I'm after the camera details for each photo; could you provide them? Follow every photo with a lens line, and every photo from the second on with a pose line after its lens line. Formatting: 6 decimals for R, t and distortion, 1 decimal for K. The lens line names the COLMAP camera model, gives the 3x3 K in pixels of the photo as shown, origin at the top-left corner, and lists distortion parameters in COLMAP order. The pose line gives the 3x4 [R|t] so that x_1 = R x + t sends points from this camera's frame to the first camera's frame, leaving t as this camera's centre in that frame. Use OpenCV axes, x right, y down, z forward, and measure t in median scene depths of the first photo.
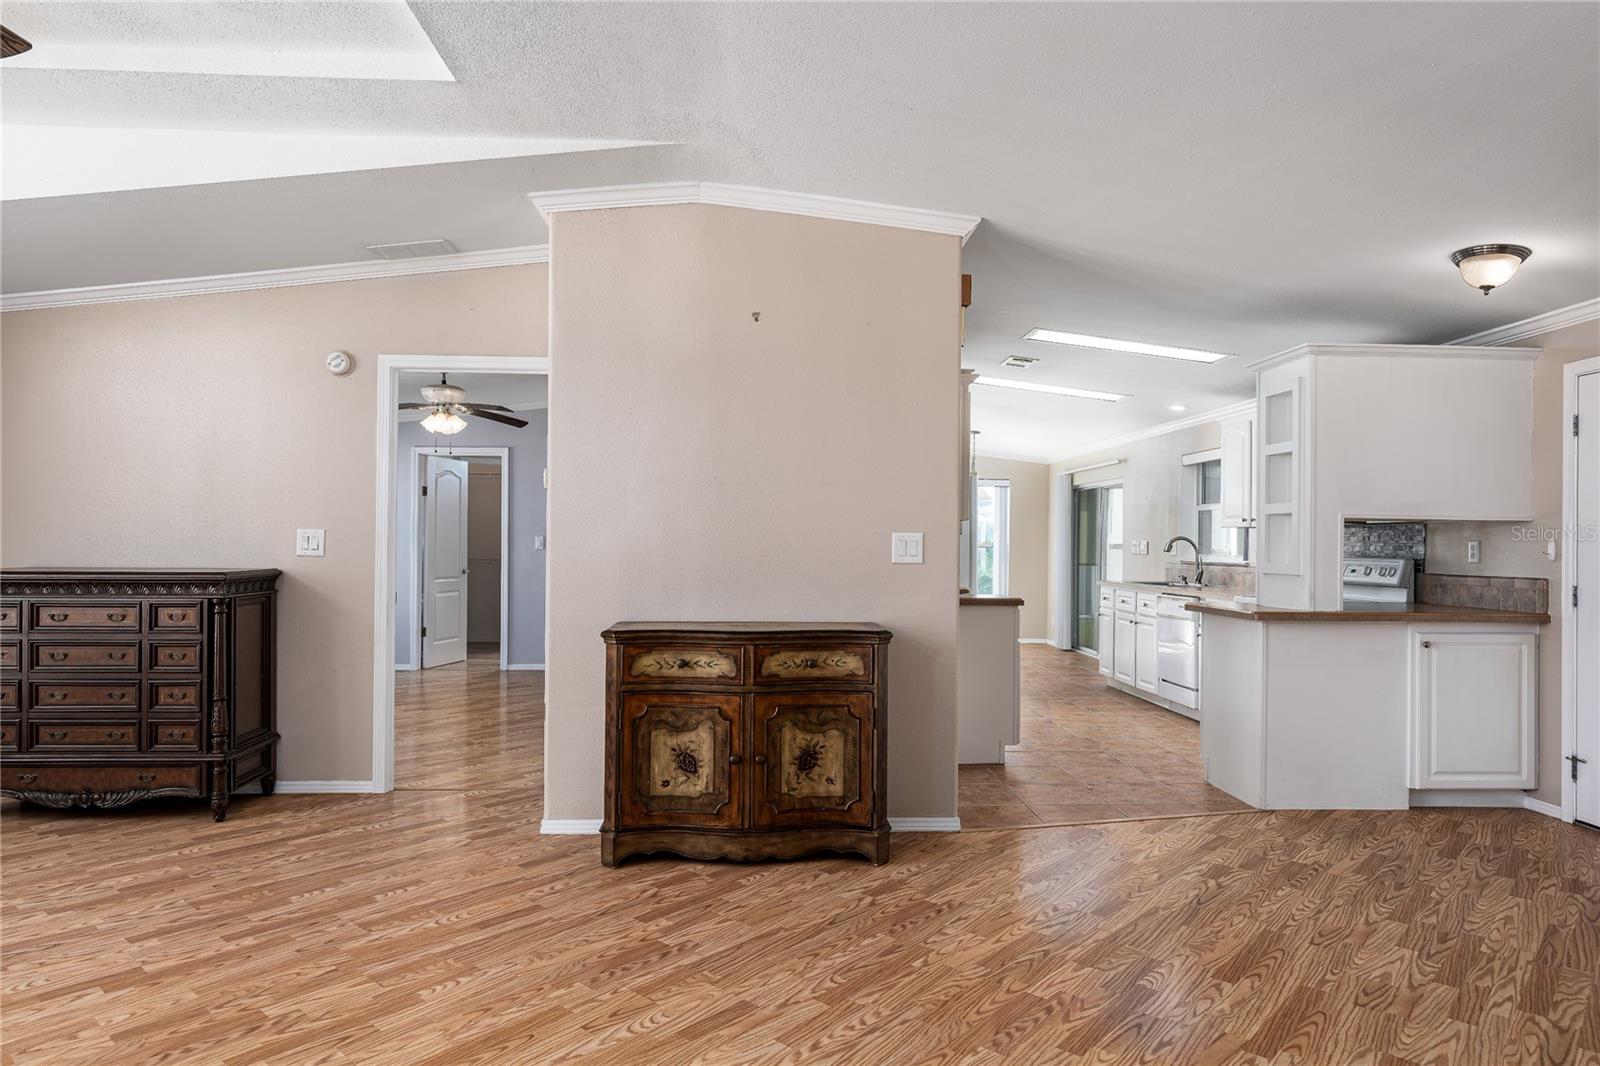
lens RADIAL K [[986.6, 0, 800.0], [0, 986.6, 533.0], [0, 0, 1]] dist [-0.001822, 0.001579]
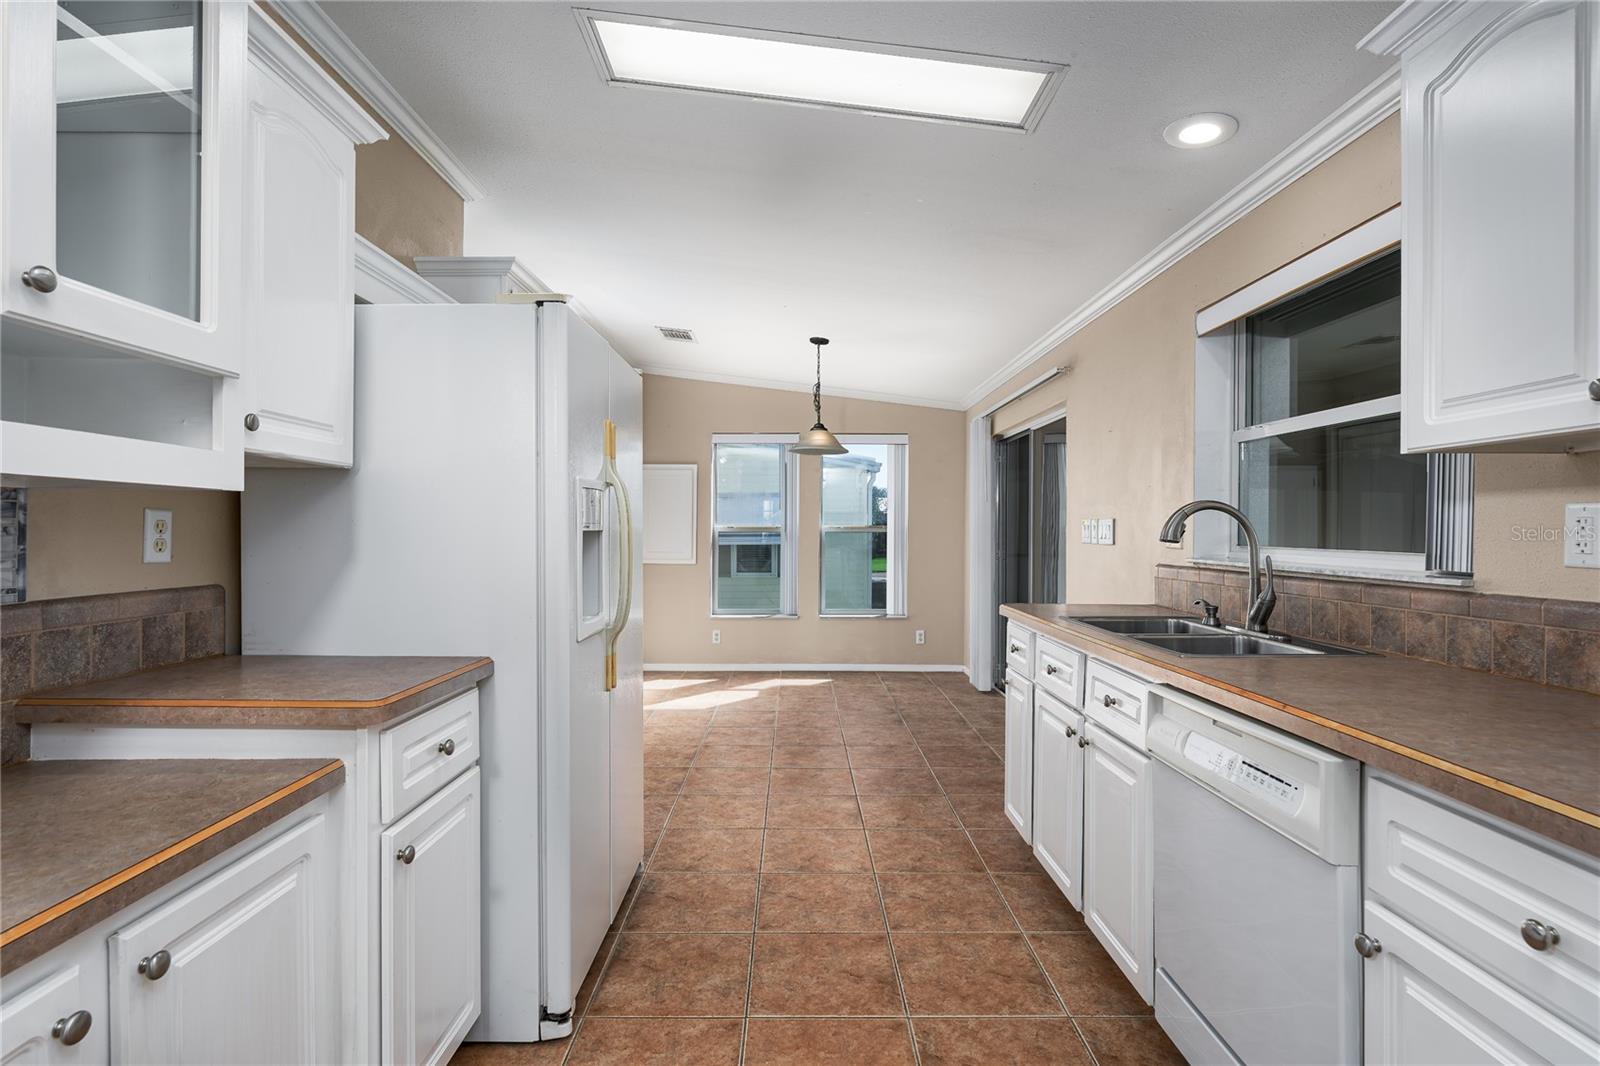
lens RADIAL K [[766.9, 0, 800.0], [0, 766.9, 533.0], [0, 0, 1]] dist [-0.000455, -0.000228]
pose [[0.998916, -0.006921, -0.046024, 0.232264], [0.007598, 0.999866, 0.014535, 0.009925], [0.045917, -0.014869, 0.998835, 0.663590]]
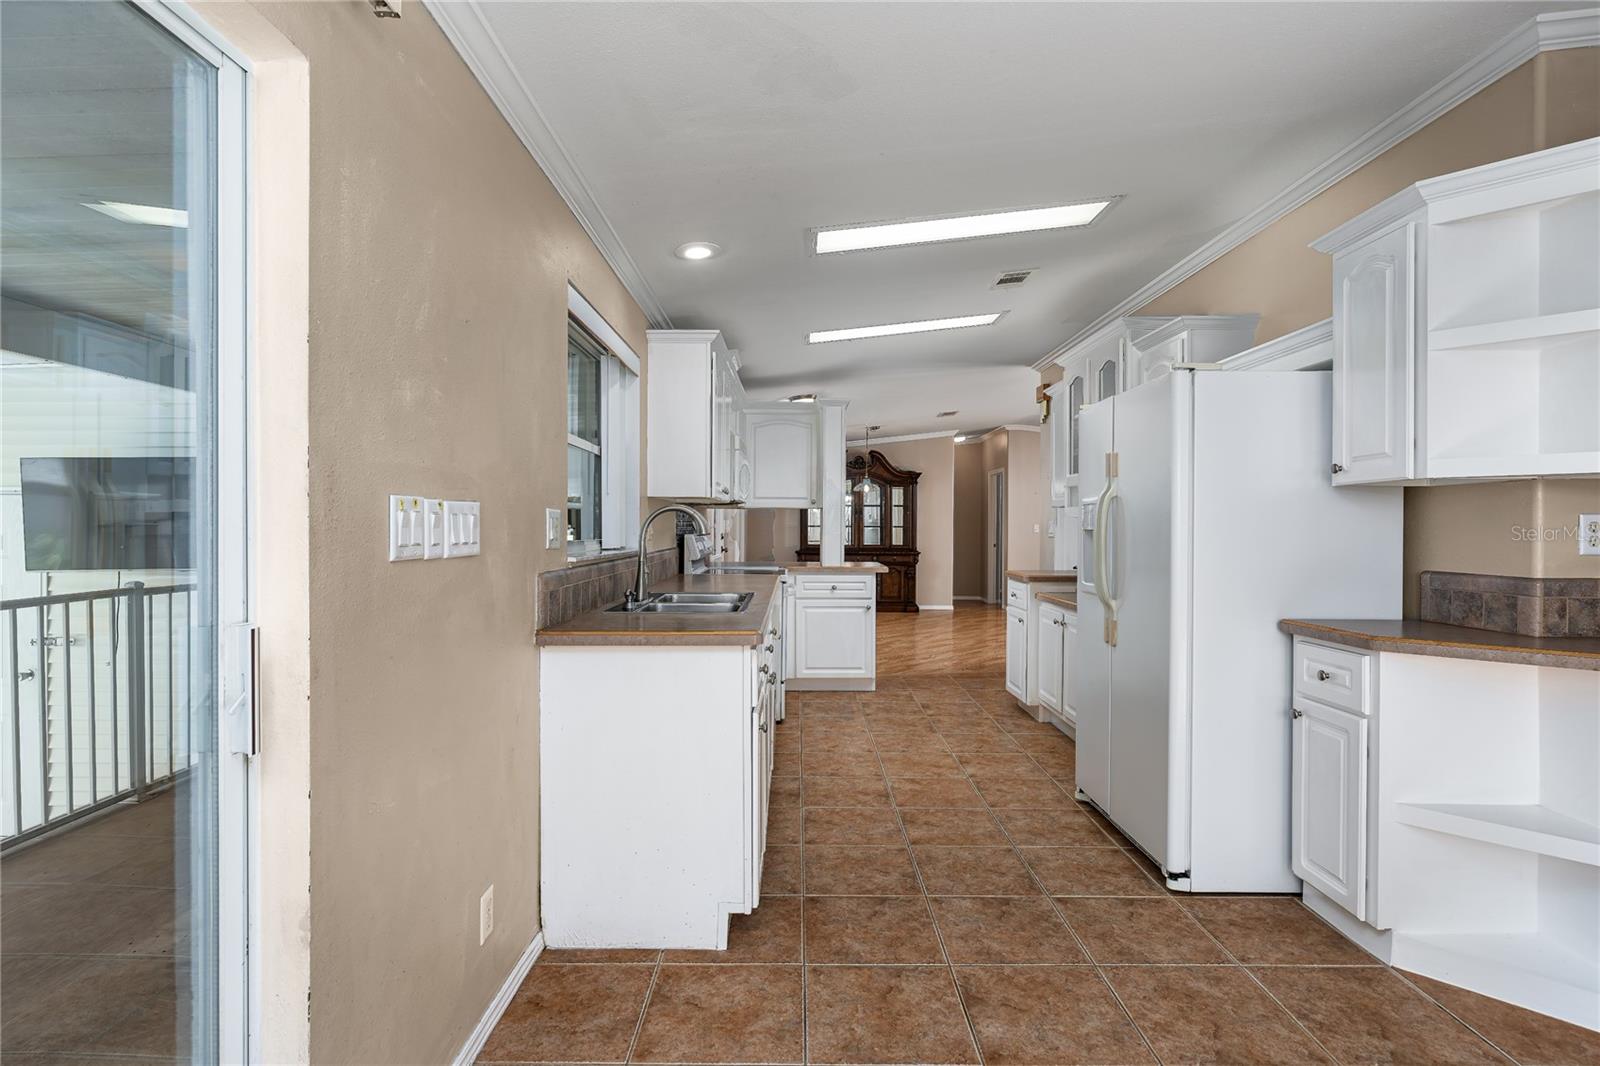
lens RADIAL K [[766.9, 0, 800.0], [0, 766.9, 533.0], [0, 0, 1]] dist [-0.000455, -0.000228]
pose [[-0.998593, -0.016015, 0.050558, 0.283710], [-0.016114, 0.999869, -0.001553, 0.016643], [-0.050527, -0.002365, -0.998720, 1.283713]]
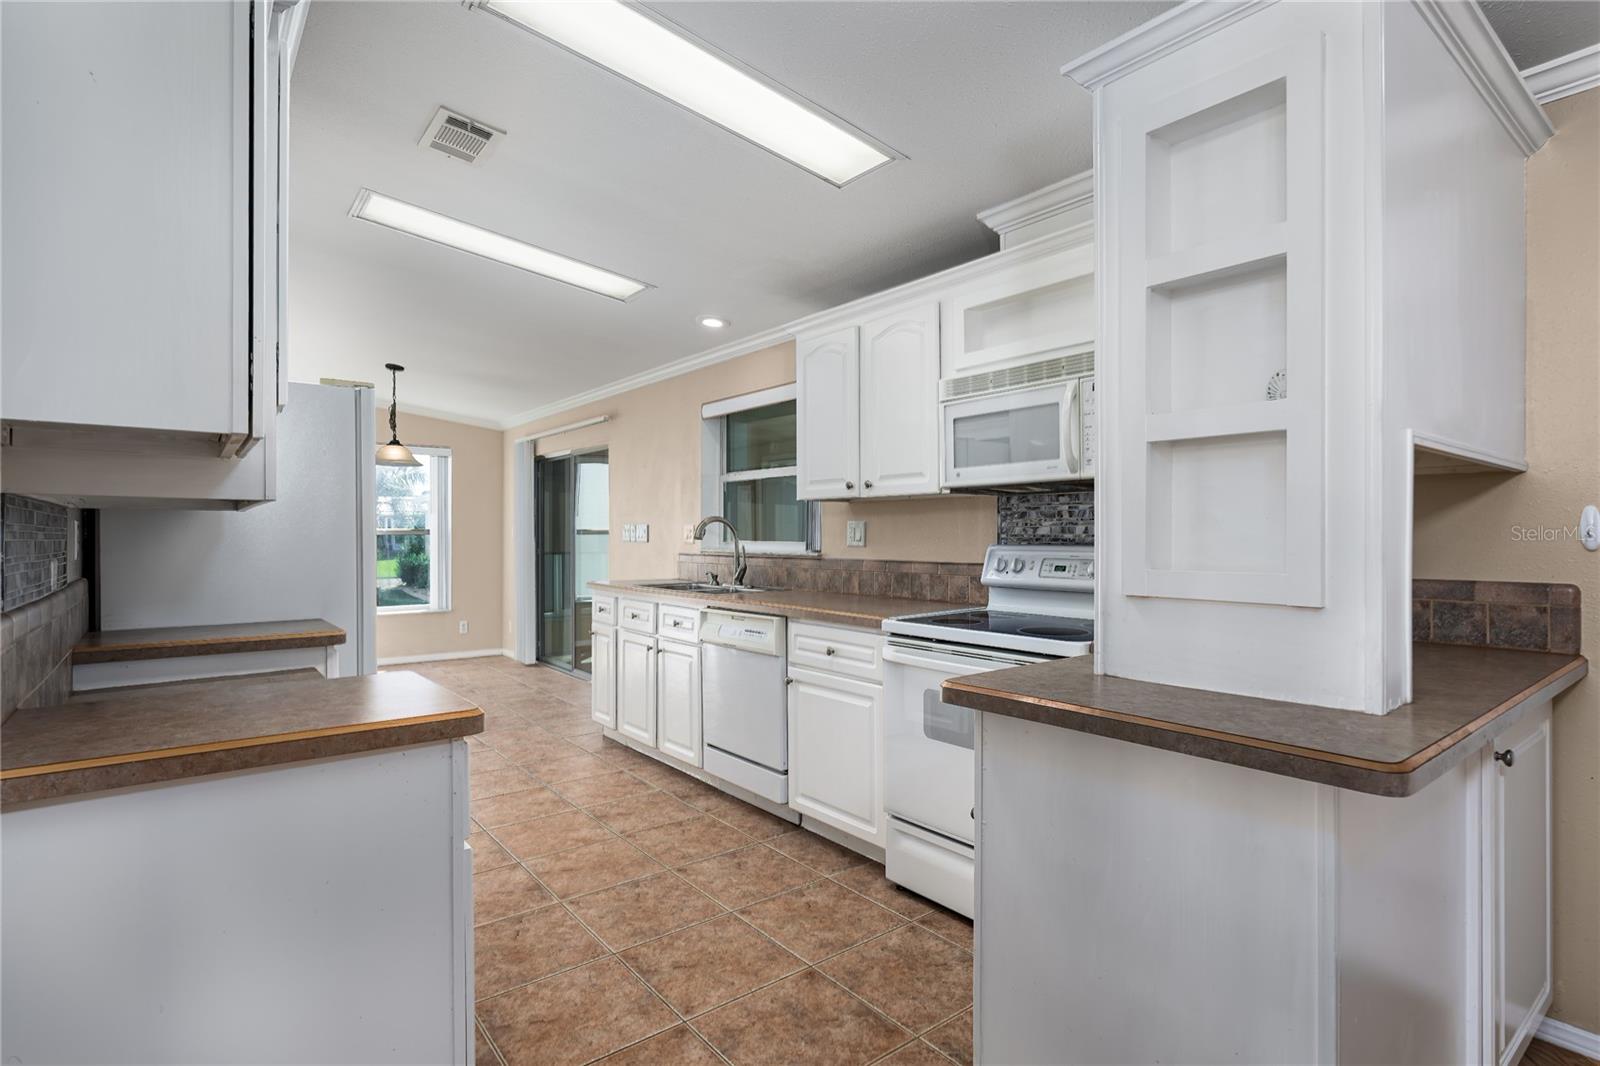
lens RADIAL K [[785.2, 0, 800.0], [0, 785.2, 533.0], [0, 0, 1]] dist [-0.015409, 0.000030]
pose [[0.812318, -0.011421, 0.583103, 0.109908], [0.003099, 0.999879, 0.015267, 0.006661], [-0.583207, -0.010594, 0.812255, 0.491903]]
